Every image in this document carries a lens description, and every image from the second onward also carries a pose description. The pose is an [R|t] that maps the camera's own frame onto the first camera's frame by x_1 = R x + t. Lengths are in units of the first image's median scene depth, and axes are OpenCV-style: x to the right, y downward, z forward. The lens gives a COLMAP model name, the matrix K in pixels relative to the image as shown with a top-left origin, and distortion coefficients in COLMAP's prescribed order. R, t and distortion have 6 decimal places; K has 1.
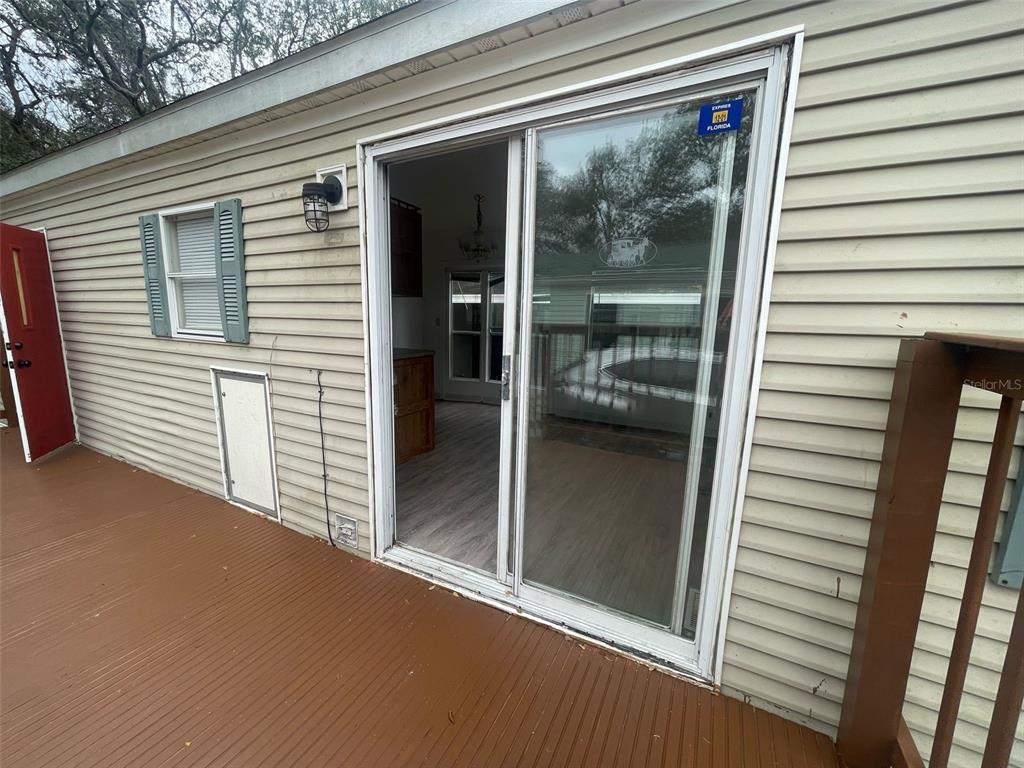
lens RADIAL K [[412.3, 0, 503.5], [0, 412.3, 386.7], [0, 0, 1]] dist [-0.002680, -0.000461]
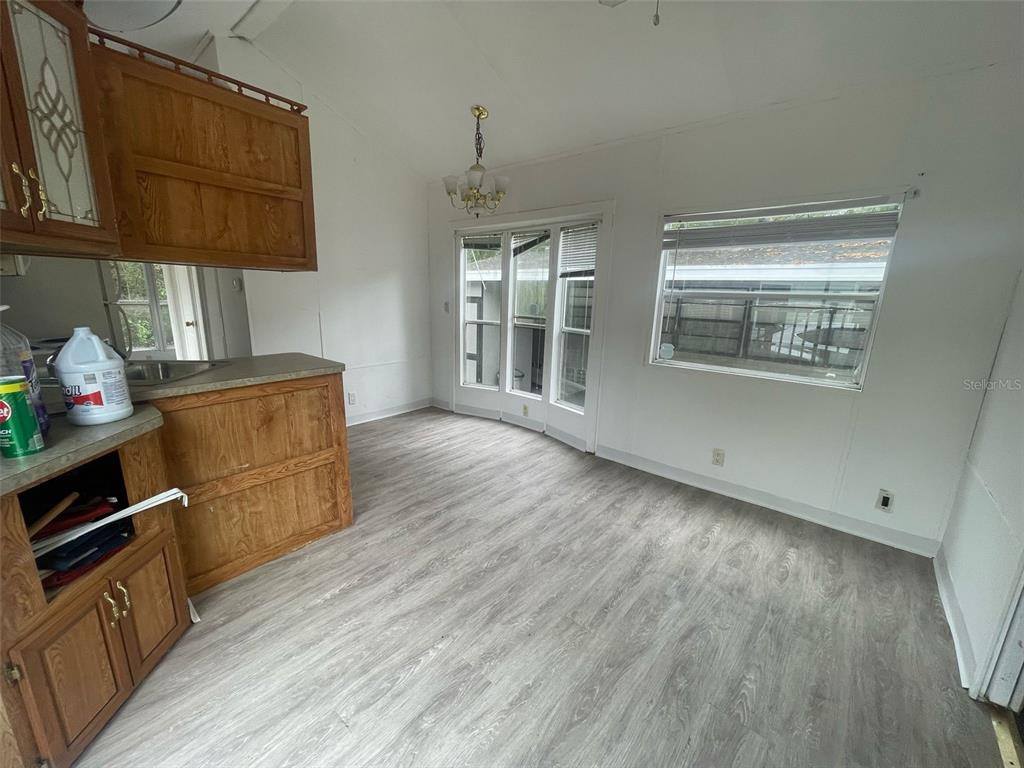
lens RADIAL K [[412.3, 0, 503.5], [0, 412.3, 386.7], [0, 0, 1]] dist [-0.002680, -0.000461]
pose [[0.971704, 0.051701, -0.230473, 0.129242], [-0.039188, 0.997515, 0.058547, -0.070167], [0.232927, -0.047858, 0.971316, 0.342780]]
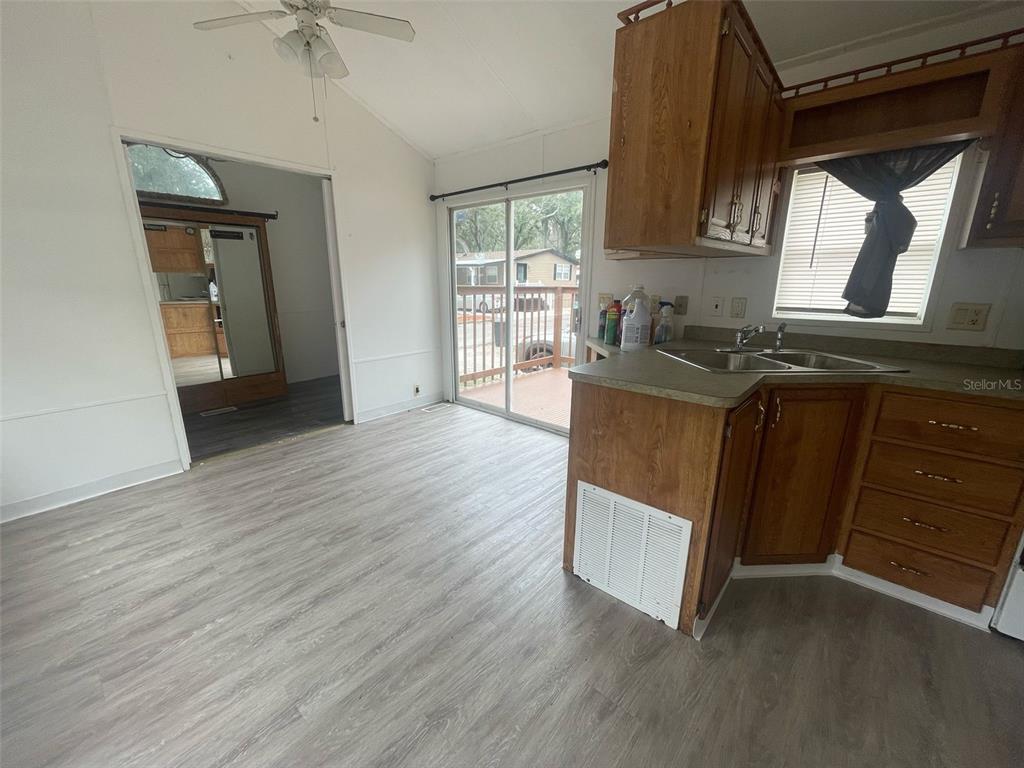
lens RADIAL K [[412.3, 0, 503.5], [0, 412.3, 386.7], [0, 0, 1]] dist [-0.002680, -0.000461]
pose [[-0.971100, -0.084337, 0.223276, -0.140207], [0.014982, 0.912103, 0.409688, -0.180016], [-0.238203, 0.401193, -0.884479, 0.998975]]
